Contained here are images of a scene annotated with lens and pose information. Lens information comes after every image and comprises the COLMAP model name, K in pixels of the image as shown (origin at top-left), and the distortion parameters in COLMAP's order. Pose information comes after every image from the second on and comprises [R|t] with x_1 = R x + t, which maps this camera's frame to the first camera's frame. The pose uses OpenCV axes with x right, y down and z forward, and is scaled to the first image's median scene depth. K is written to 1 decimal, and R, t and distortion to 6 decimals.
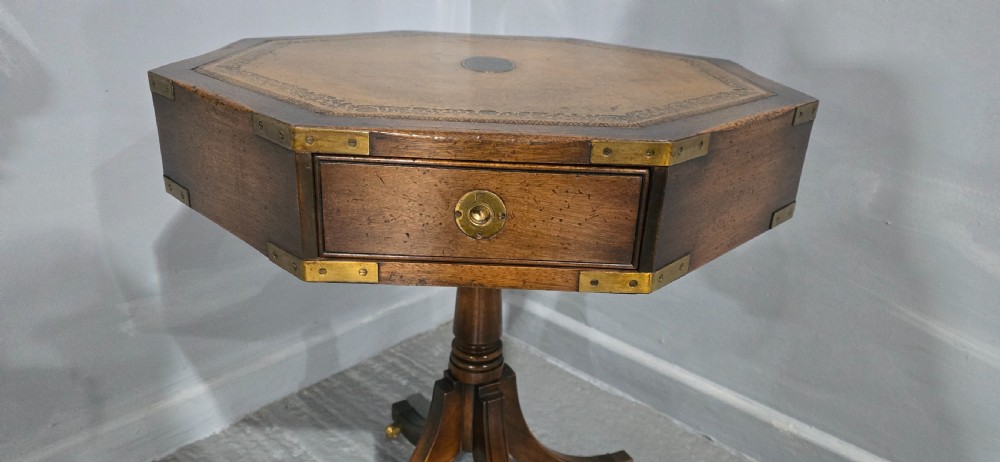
lens RADIAL K [[662.5, 0, 502.8], [0, 662.5, 223.3], [0, 0, 1]] dist [0.056838, -0.036188]
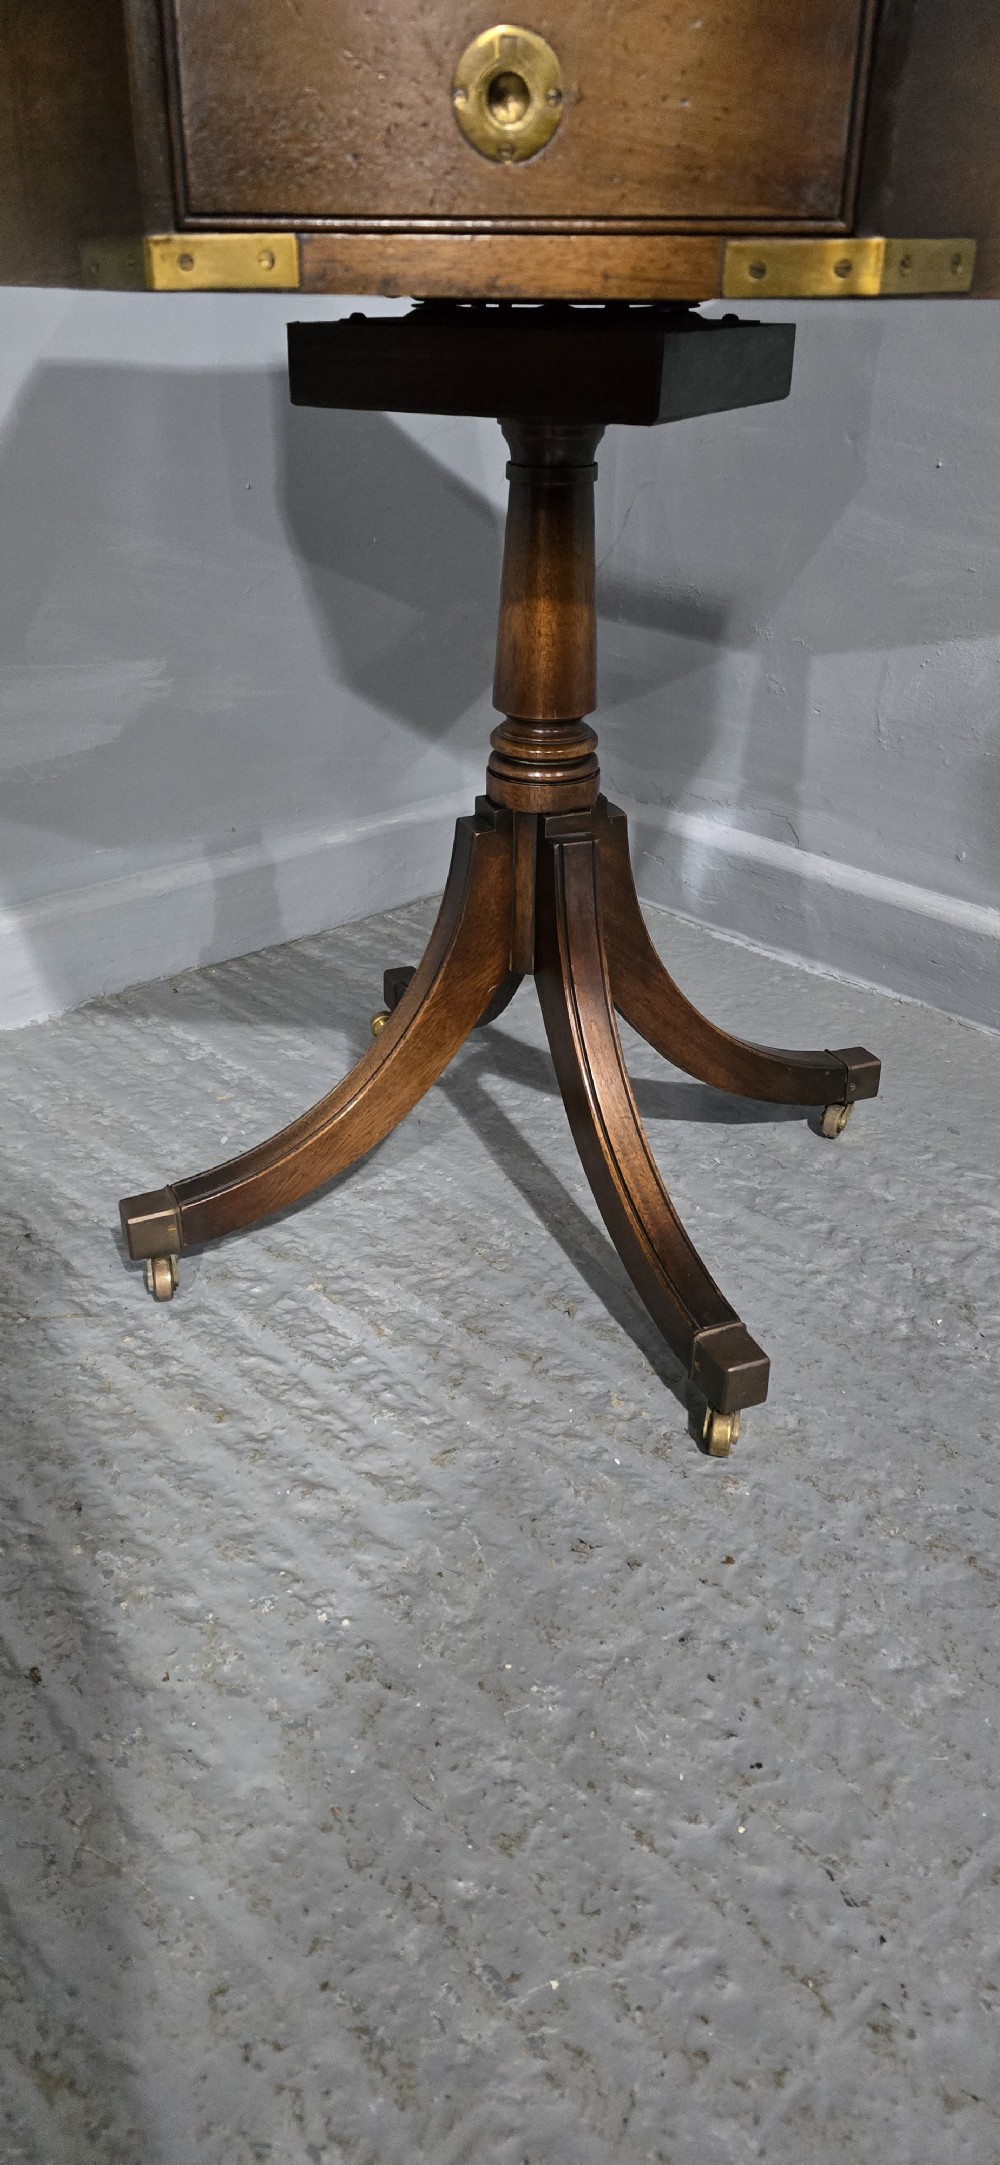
lens RADIAL K [[1434.3, 0, 502.4], [0, 1434.3, 1060.8], [0, 0, 1]] dist [0.056838, -0.036188]
pose [[0.994459, 0.014013, -0.104191, 0.033848], [-0.001952, 0.993367, 0.114973, 0.236133], [0.105111, -0.114132, 0.987889, -0.039094]]
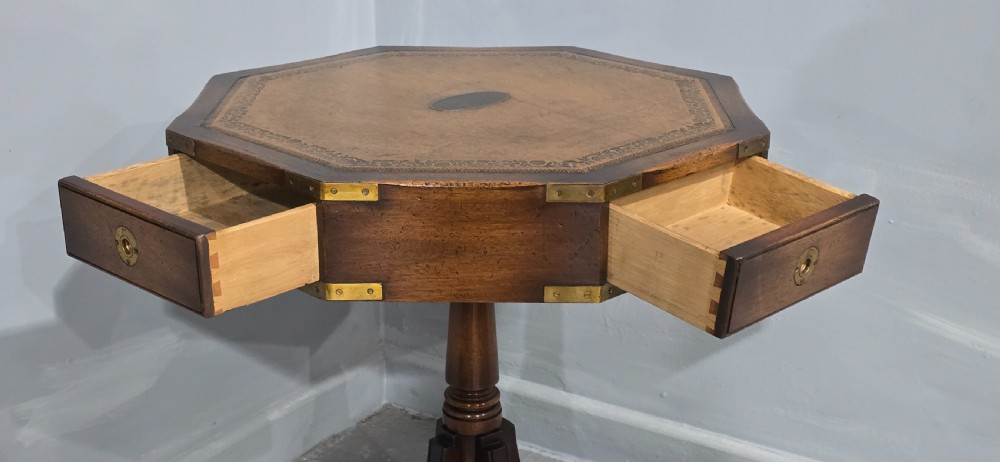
lens RADIAL K [[1408.4, 0, 497.7], [0, 1408.4, 237.3], [0, 0, 1]] dist [0.161154, 0.000000]
pose [[0.985519, -0.092853, 0.141886, -0.208059], [0.097824, 0.994797, -0.028460, 0.021501], [-0.138505, 0.041927, 0.989474, -0.754392]]
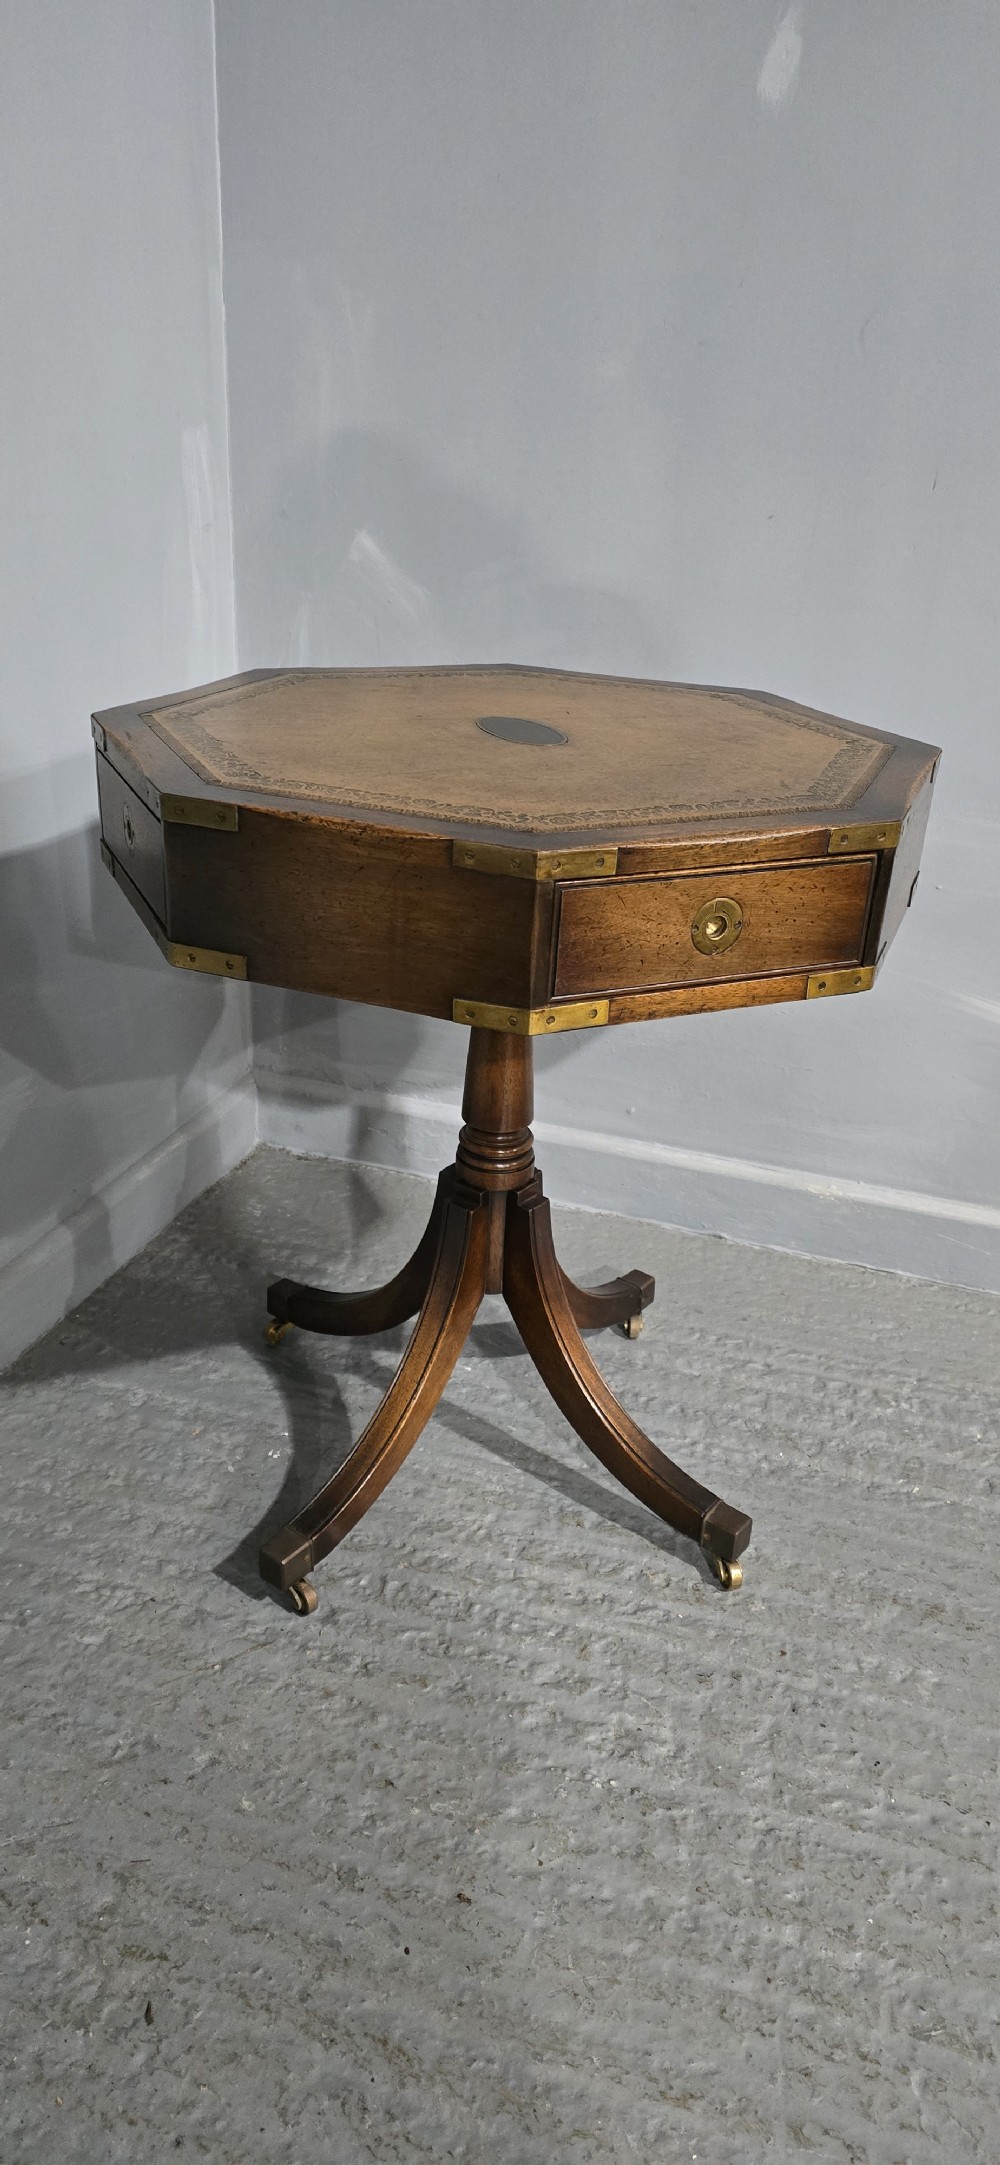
lens RADIAL K [[1434.3, 0, 486.6], [0, 1434.3, 1088.2], [0, 0, 1]] dist [0.056838, -0.036188]
pose [[0.920141, -0.172822, 0.351387, -0.446473], [0.142768, 0.983633, 0.109925, -0.024050], [-0.364634, -0.050980, 0.929754, -0.295571]]
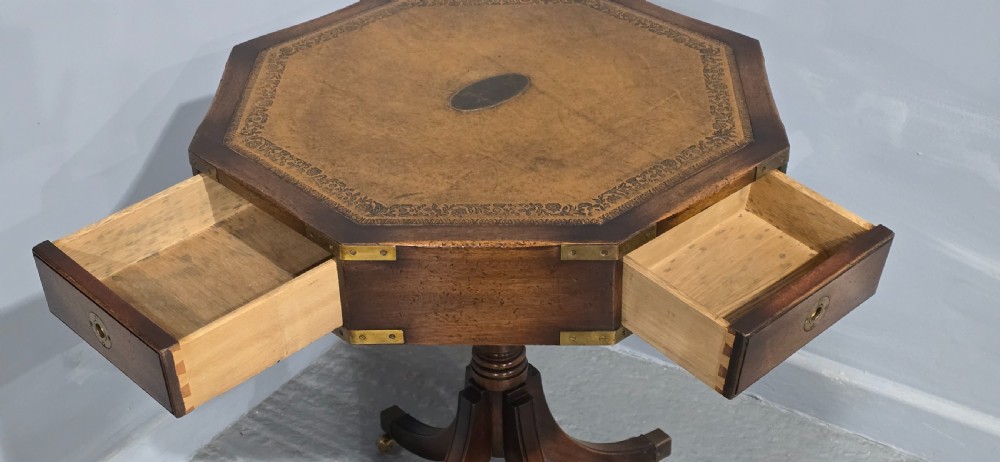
lens RADIAL K [[1408.4, 0, 499.6], [0, 1408.4, 230.5], [0, 0, 1]] dist [0.161154, 0.000000]
pose [[0.988109, -0.131028, 0.080451, -0.142233], [0.112904, 0.973509, 0.198827, -0.309839], [-0.104372, -0.187379, 0.976727, -0.757645]]
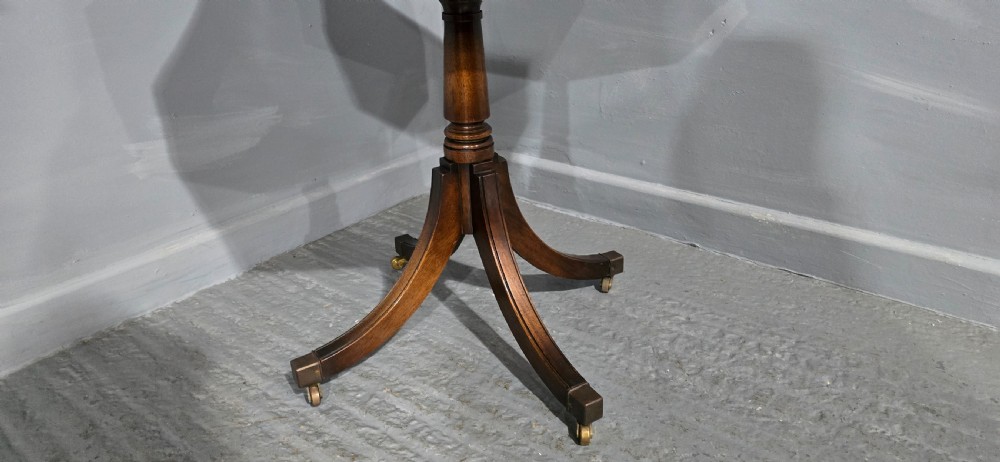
lens RADIAL K [[662.5, 0, 489.8], [0, 662.5, 220.8], [0, 0, 1]] dist [0.056838, -0.036188]
pose [[0.995750, -0.092070, 0.002387, -0.015865], [0.091792, 0.994193, 0.056167, 0.217529], [-0.007545, -0.055709, 0.998419, -0.058732]]
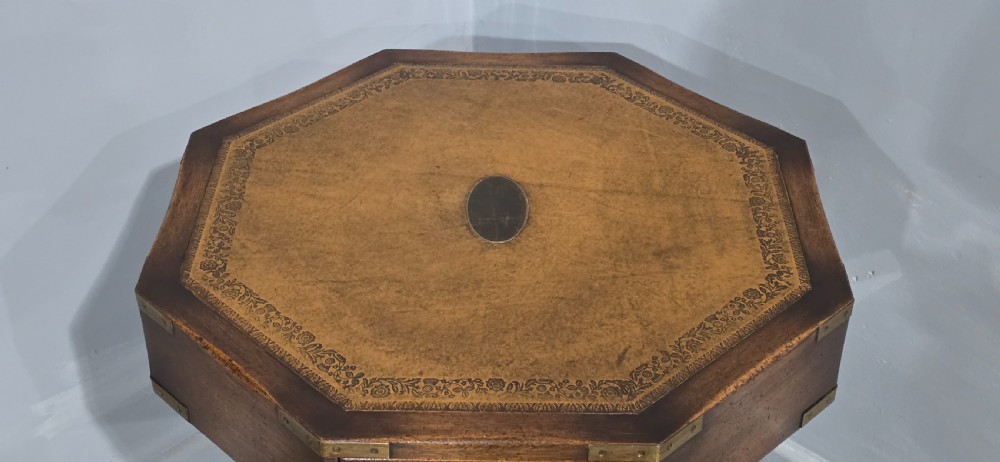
lens RADIAL K [[1408.4, 0, 502.3], [0, 1408.4, 221.8], [0, 0, 1]] dist [0.161154, 0.000000]
pose [[0.583041, -0.496987, 0.642703, -0.798986], [0.307391, 0.867210, 0.391737, -0.625498], [-0.752046, -0.030838, 0.658388, -0.123432]]
